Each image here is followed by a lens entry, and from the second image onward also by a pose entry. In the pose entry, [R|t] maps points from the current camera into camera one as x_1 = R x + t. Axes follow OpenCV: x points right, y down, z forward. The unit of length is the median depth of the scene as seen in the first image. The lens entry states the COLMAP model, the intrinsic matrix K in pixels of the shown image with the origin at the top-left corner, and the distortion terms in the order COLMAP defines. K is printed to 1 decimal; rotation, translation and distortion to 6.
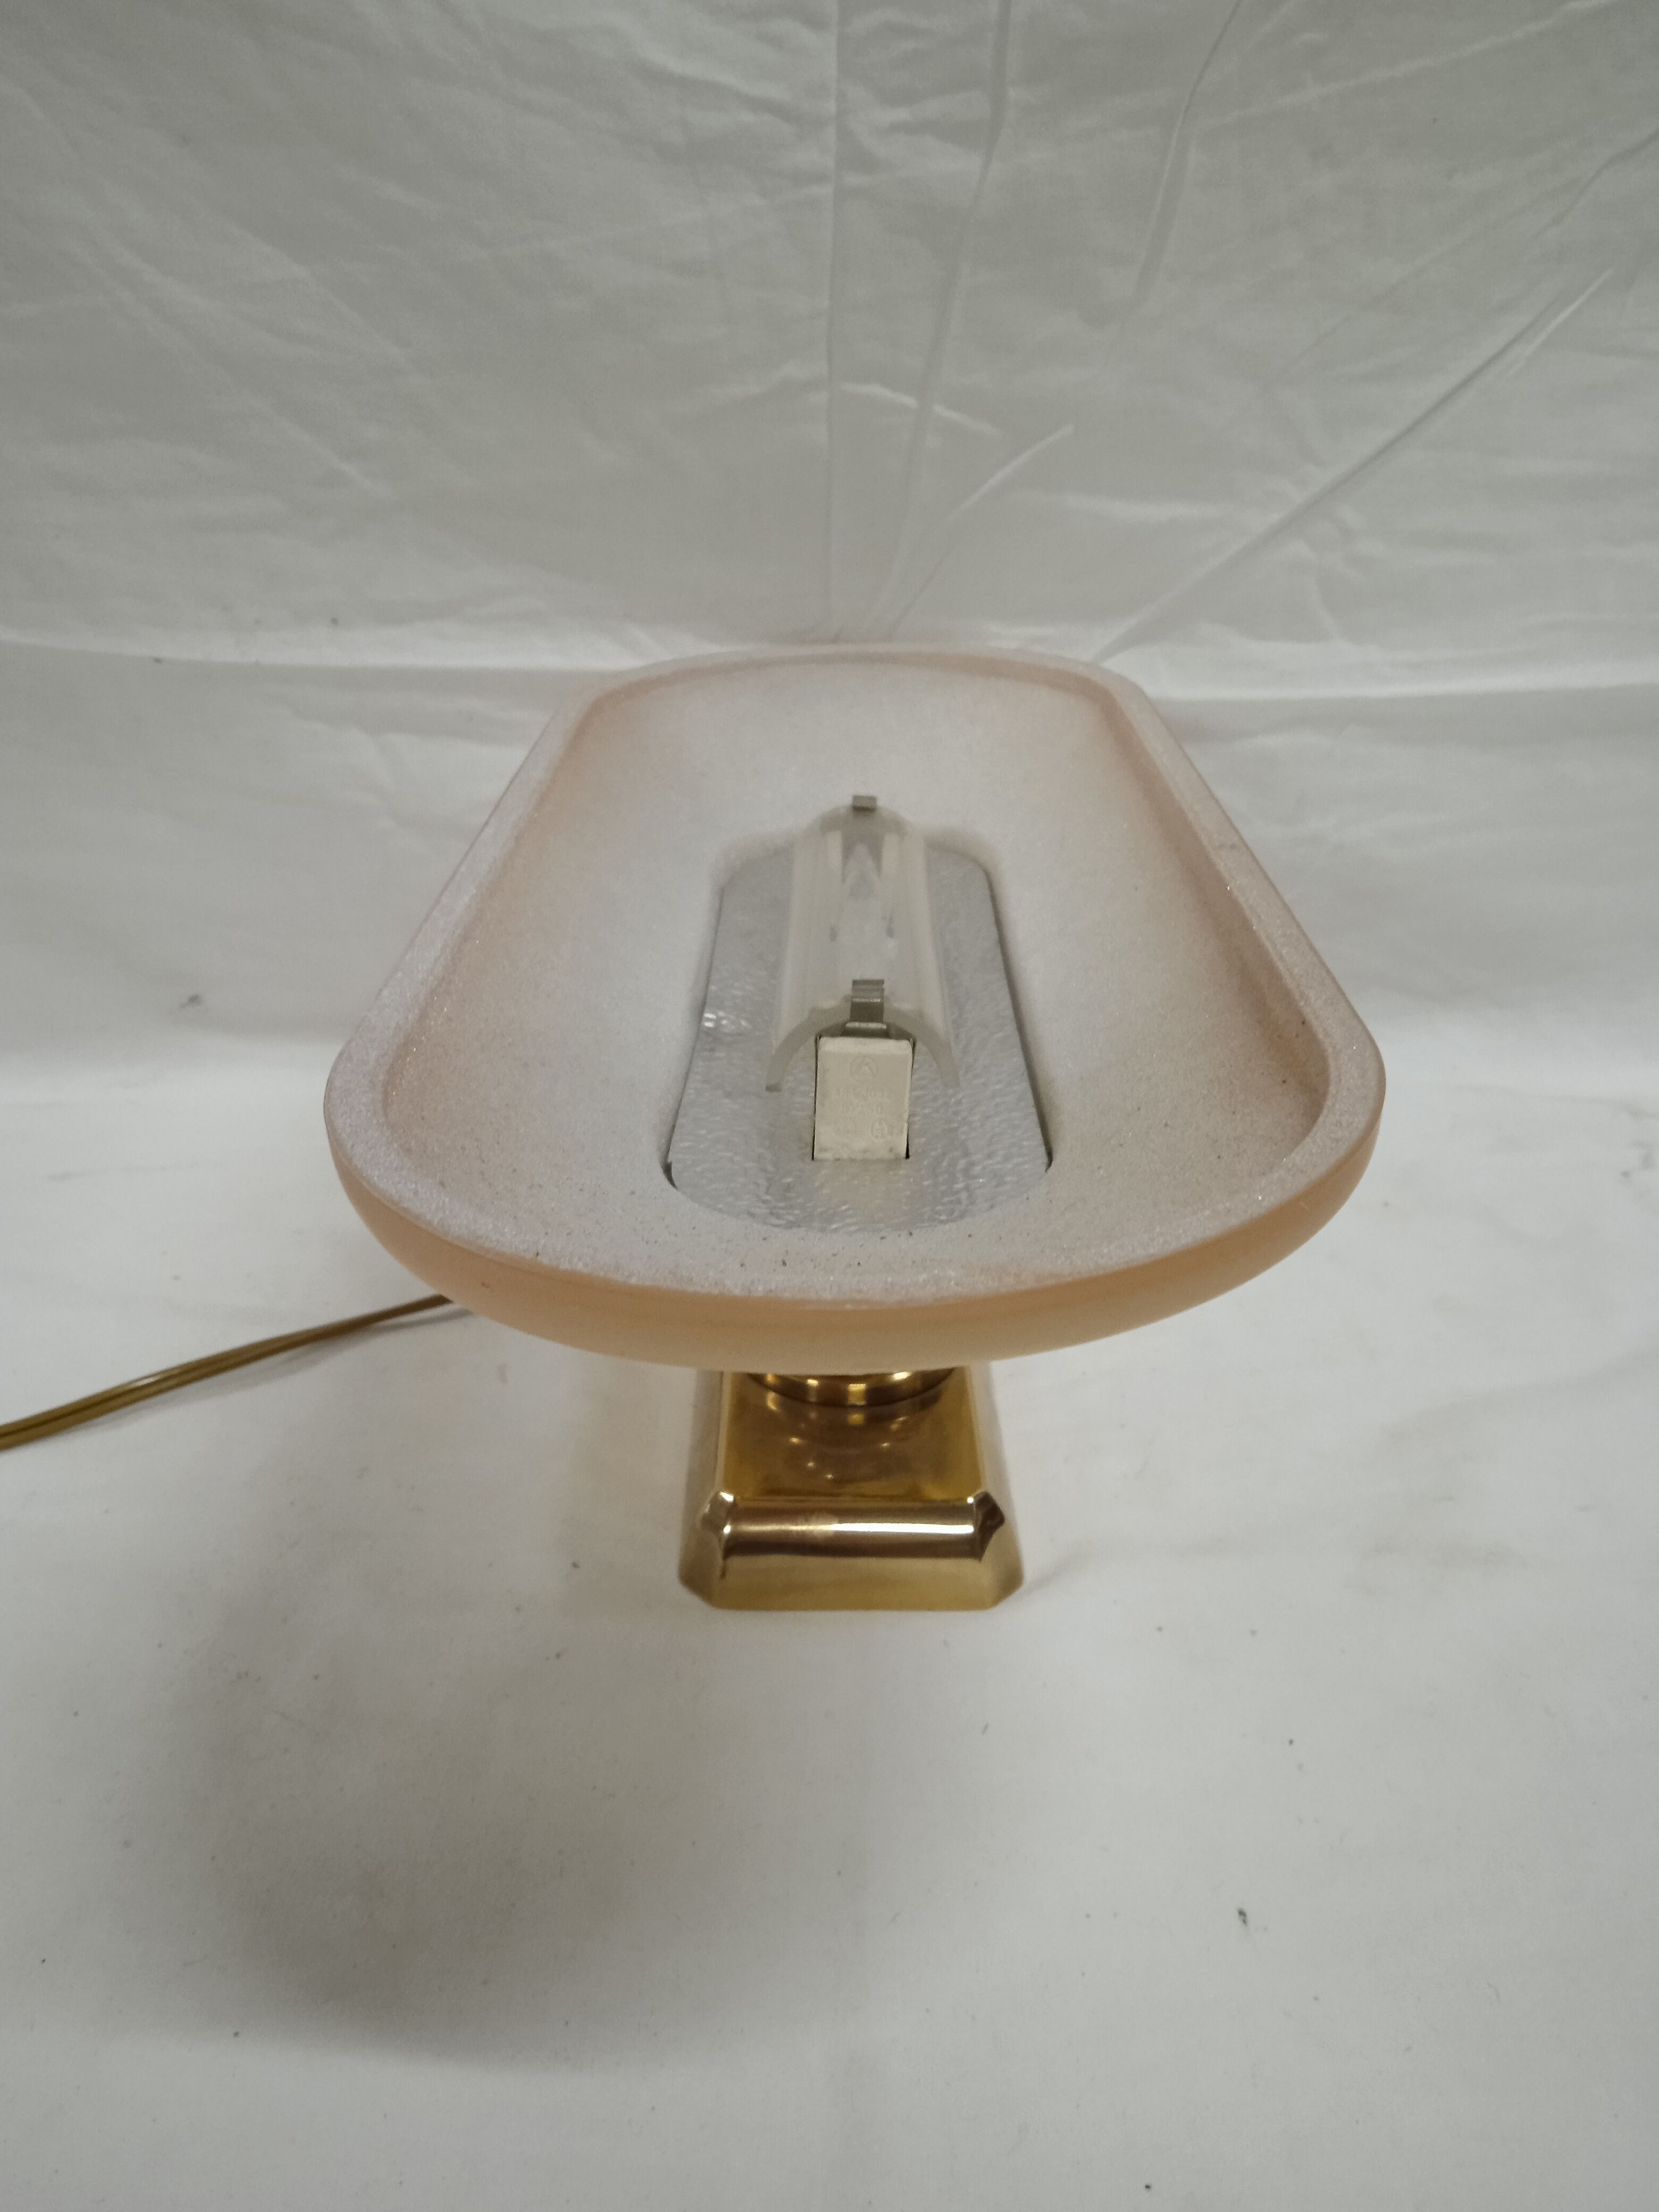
lens RADIAL K [[1886.3, 0, 822.8], [0, 1886.3, 1121.5], [0, 0, 1]] dist [0.013250, -0.025604]
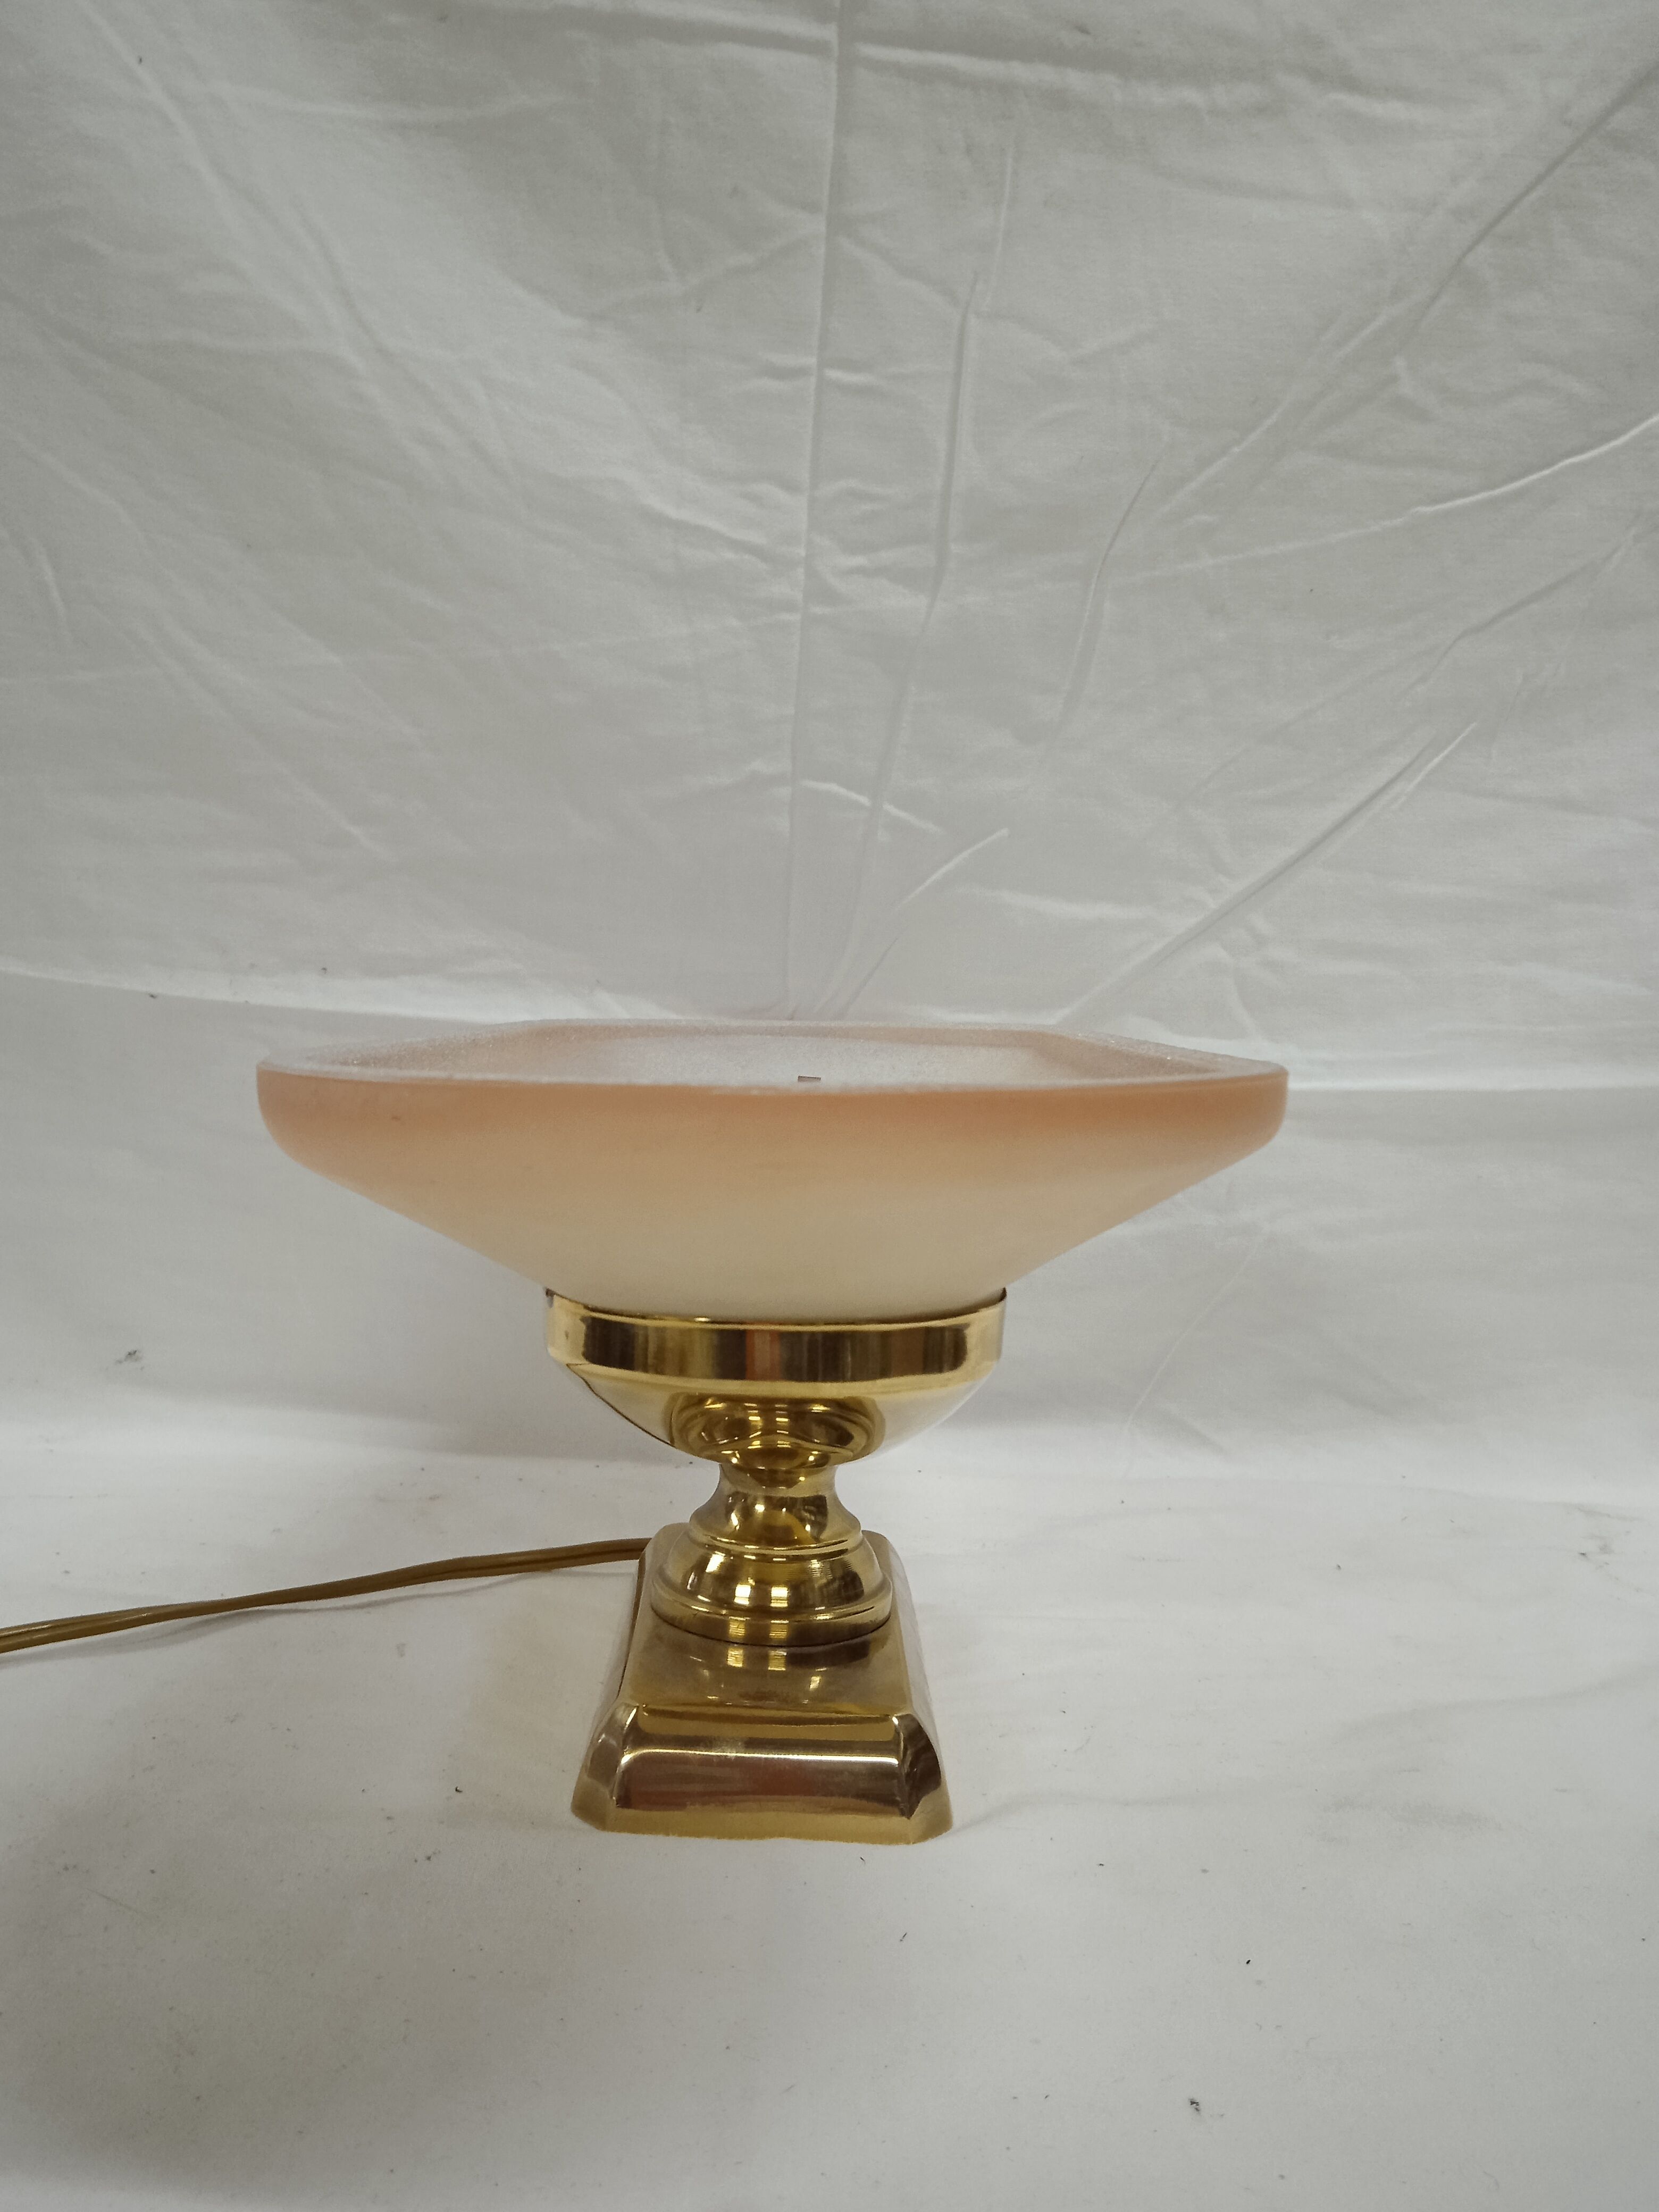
lens RADIAL K [[1886.3, 0, 822.8], [0, 1886.3, 1121.5], [0, 0, 1]] dist [0.013250, -0.025604]
pose [[0.999192, 0.038716, 0.010829, 0.018581], [-0.032014, 0.929196, -0.368198, 0.226817], [-0.024317, 0.367553, 0.929684, 0.029589]]
